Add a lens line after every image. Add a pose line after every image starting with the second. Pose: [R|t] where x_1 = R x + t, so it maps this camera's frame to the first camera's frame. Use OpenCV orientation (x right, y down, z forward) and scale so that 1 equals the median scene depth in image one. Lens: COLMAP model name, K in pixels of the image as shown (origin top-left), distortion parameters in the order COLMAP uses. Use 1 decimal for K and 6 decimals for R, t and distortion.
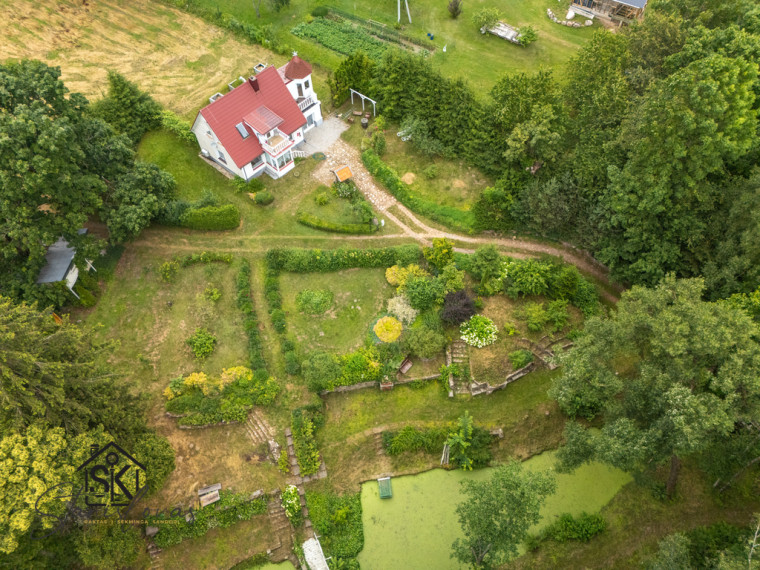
lens RADIAL K [[559.8, 0, 380.0], [0, 559.8, 285.0], [0, 0, 1]] dist [0.100864, -0.111666]
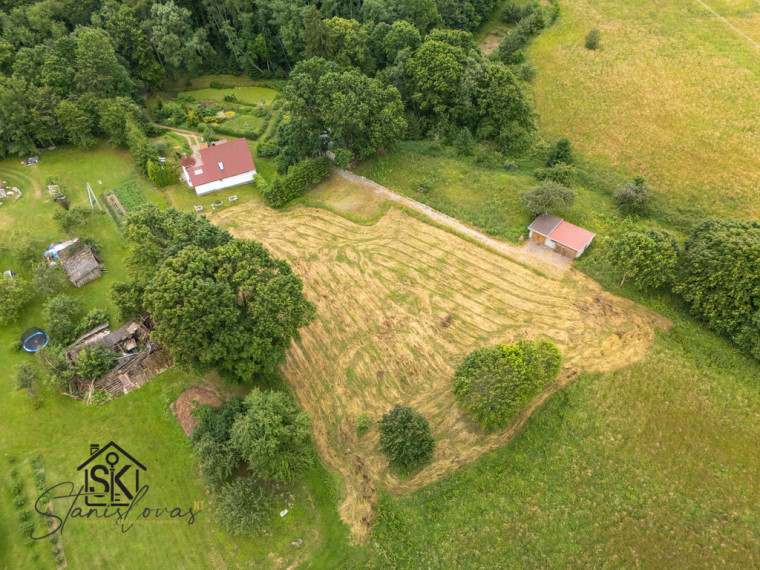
lens RADIAL K [[559.8, 0, 380.0], [0, 559.8, 285.0], [0, 0, 1]] dist [0.100864, -0.111666]
pose [[-0.923979, -0.263298, 0.277375, -1.367314], [0.341345, -0.240692, 0.908598, -1.980167], [-0.172471, 0.934206, 0.312270, 0.706532]]
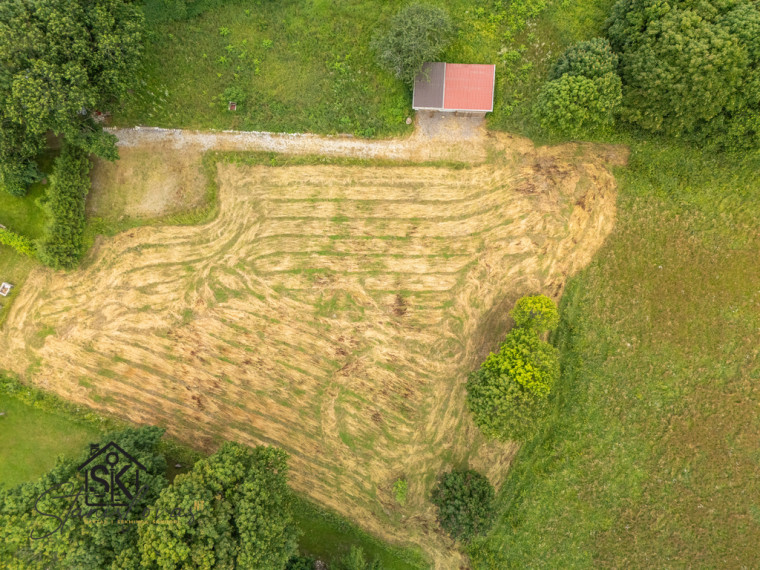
lens RADIAL K [[559.8, 0, 380.0], [0, 559.8, 285.0], [0, 0, 1]] dist [0.100864, -0.111666]
pose [[-0.972684, 0.231011, 0.022784, -1.133847], [-0.177001, -0.801597, 0.571063, -1.204841], [0.150185, 0.551431, 0.820590, 0.212117]]
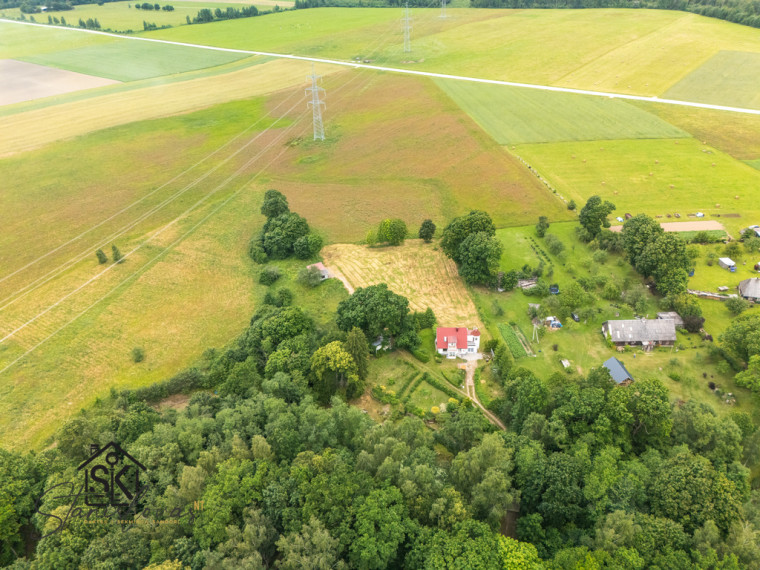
lens RADIAL K [[559.8, 0, 380.0], [0, 559.8, 285.0], [0, 0, 1]] dist [0.100864, -0.111666]
pose [[0.657328, 0.402522, -0.637100, 1.306761], [-0.626942, 0.761192, -0.165924, 0.226906], [0.418167, 0.508491, 0.752710, -1.551168]]
